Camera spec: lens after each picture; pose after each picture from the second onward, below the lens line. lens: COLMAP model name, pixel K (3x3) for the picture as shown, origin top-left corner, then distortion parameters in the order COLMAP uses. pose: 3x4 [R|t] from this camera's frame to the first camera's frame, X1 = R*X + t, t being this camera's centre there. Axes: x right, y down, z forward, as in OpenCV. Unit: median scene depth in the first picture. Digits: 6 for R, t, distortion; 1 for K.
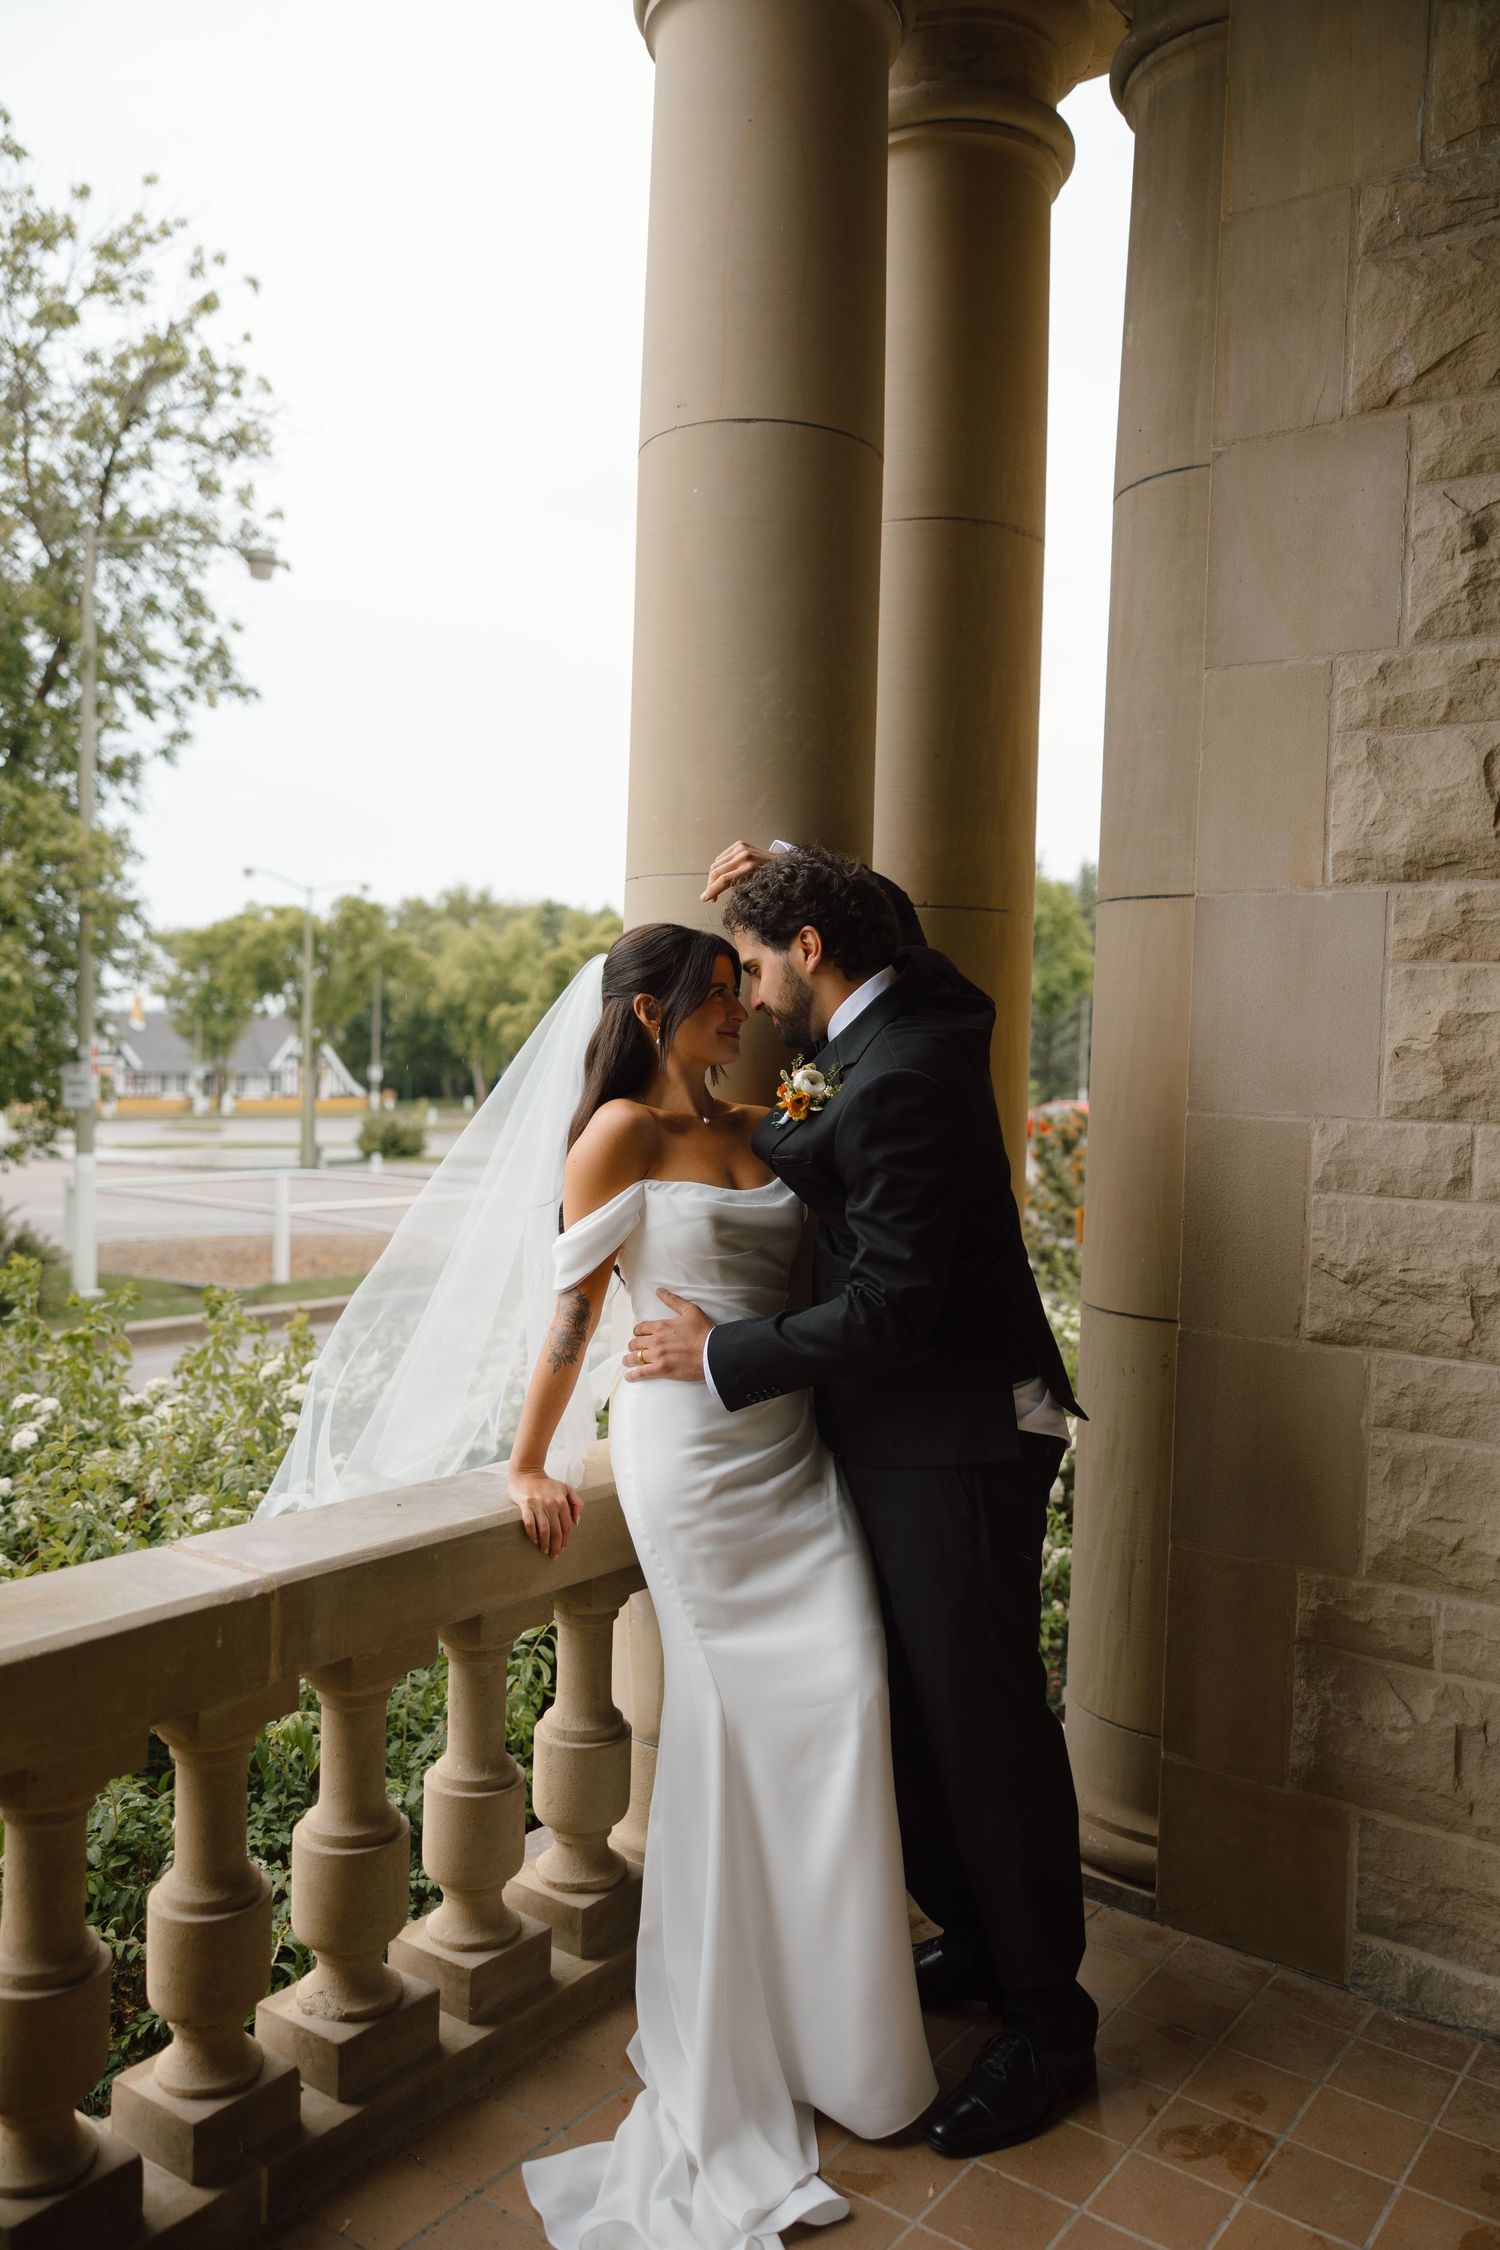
lens RADIAL K [[1693.0, 0, 748.0], [0, 1693.0, 1120.3], [0, 0, 1]] dist [0.007694, -0.003075]
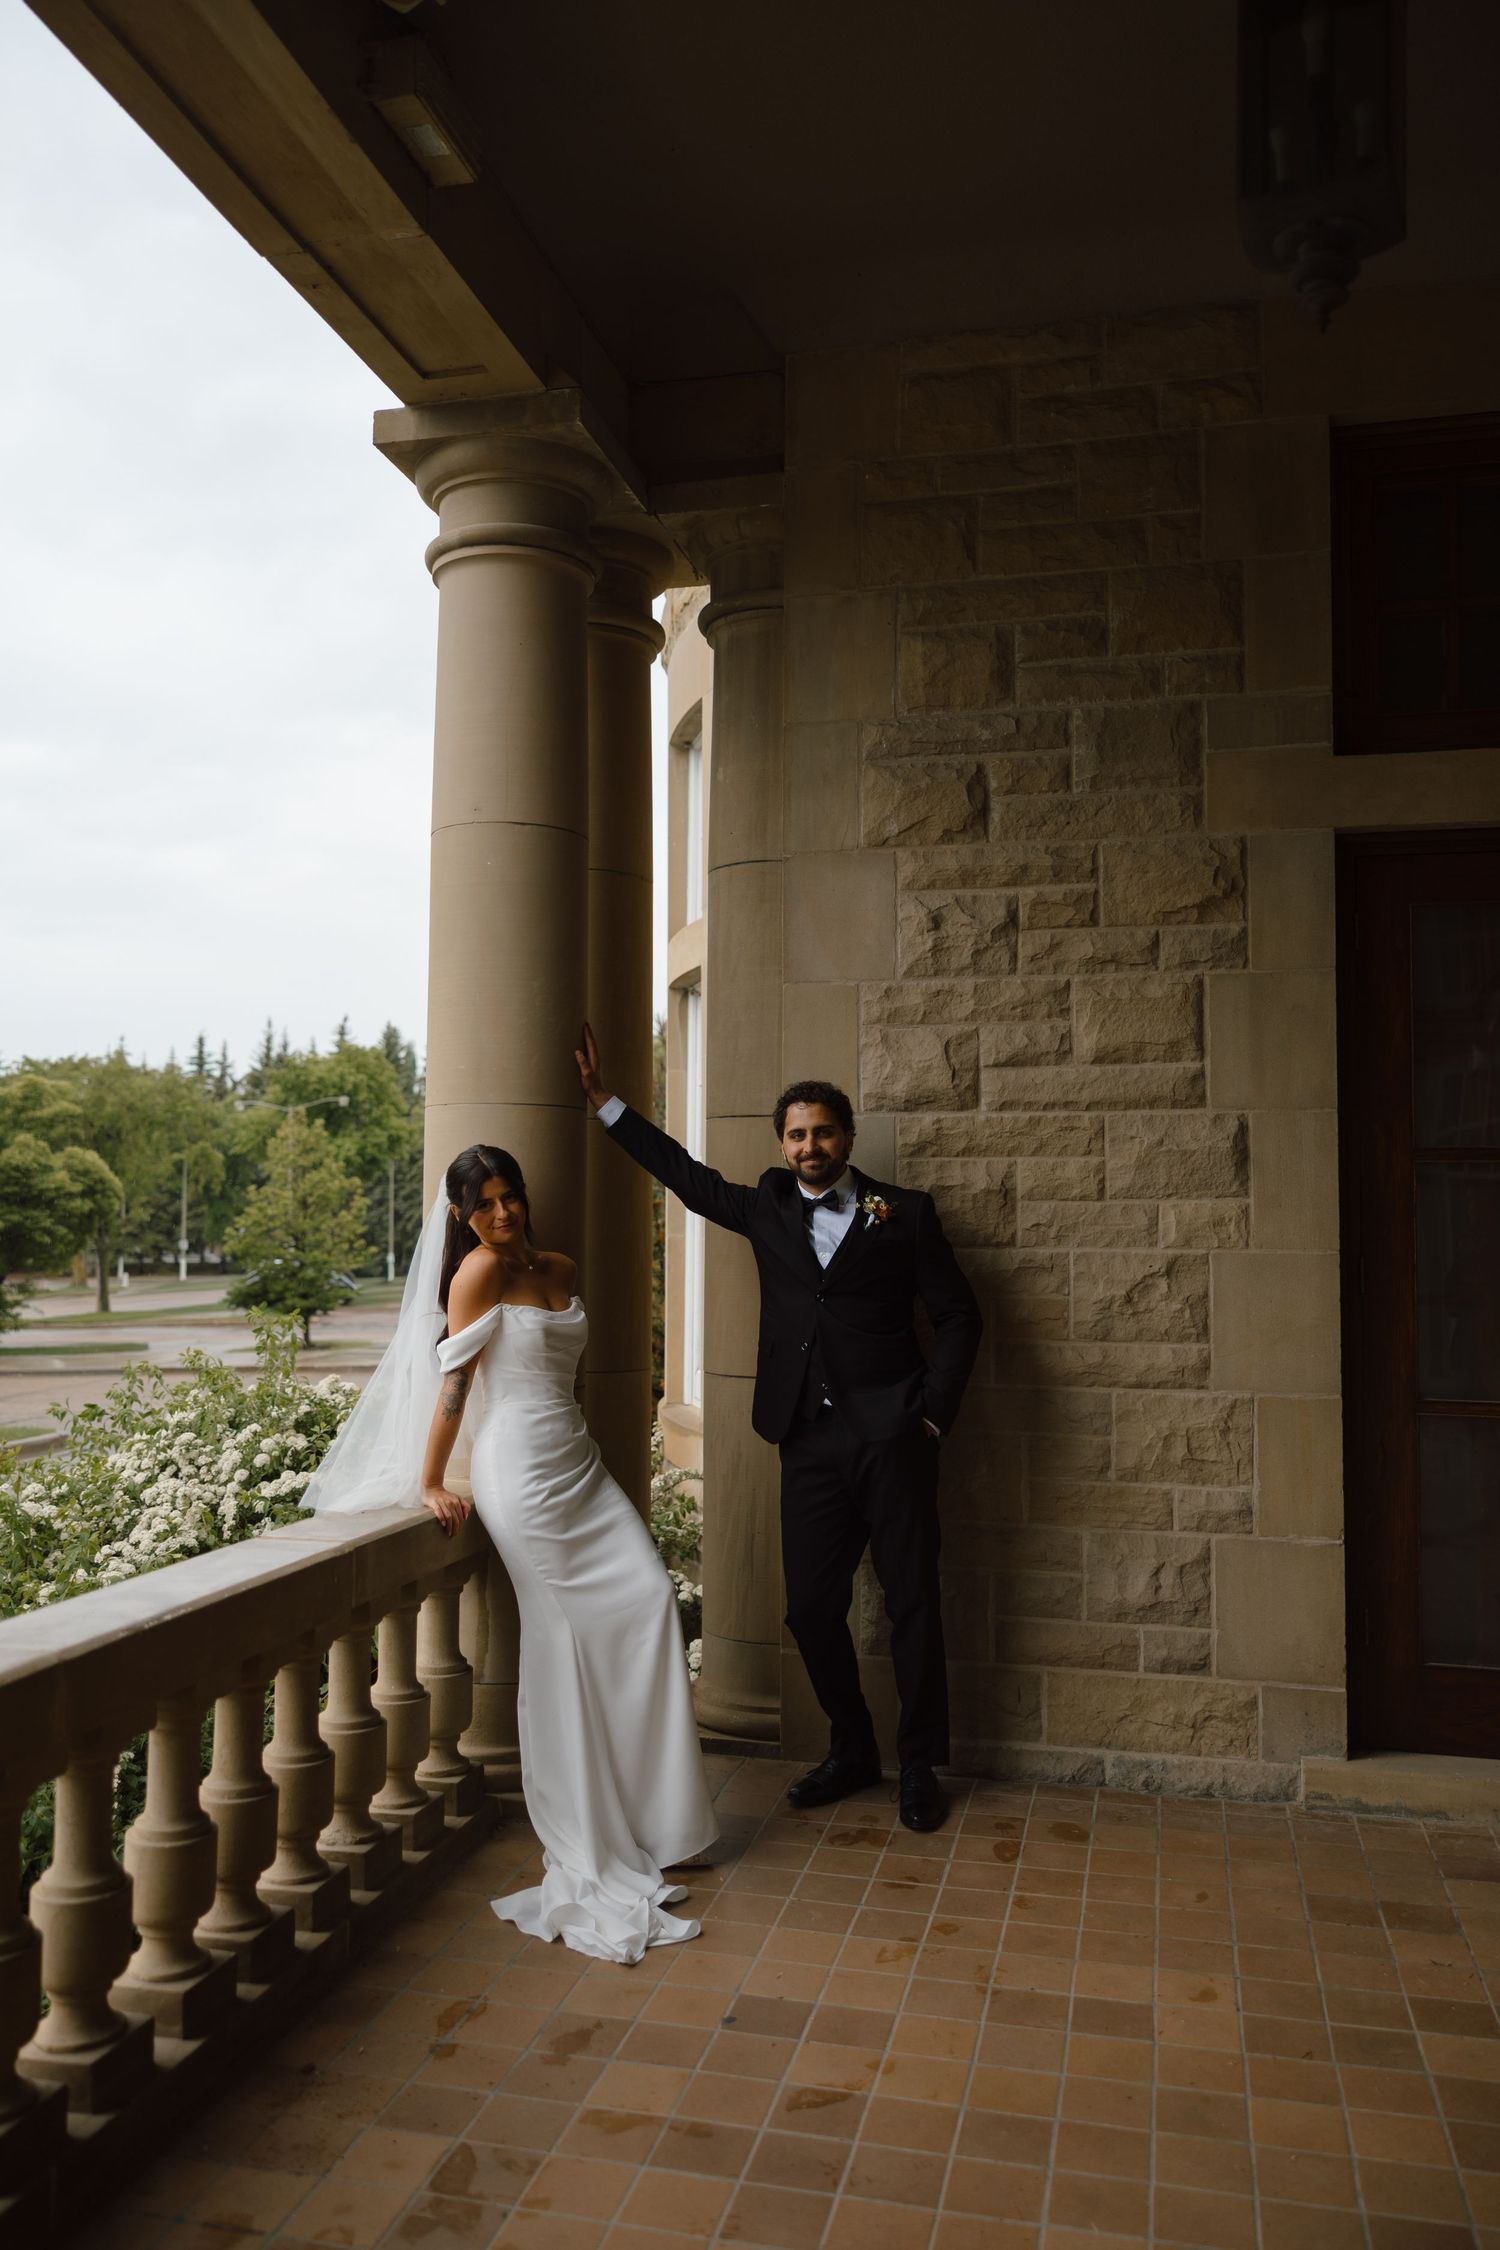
lens RADIAL K [[1693.0, 0, 751.3], [0, 1693.0, 1128.0], [0, 0, 1]] dist [0.007694, -0.003075]
pose [[0.922383, -0.003339, 0.386262, -0.435479], [0.040684, 0.995241, -0.088548, 0.024780], [-0.384128, 0.097390, 0.918129, -0.545521]]
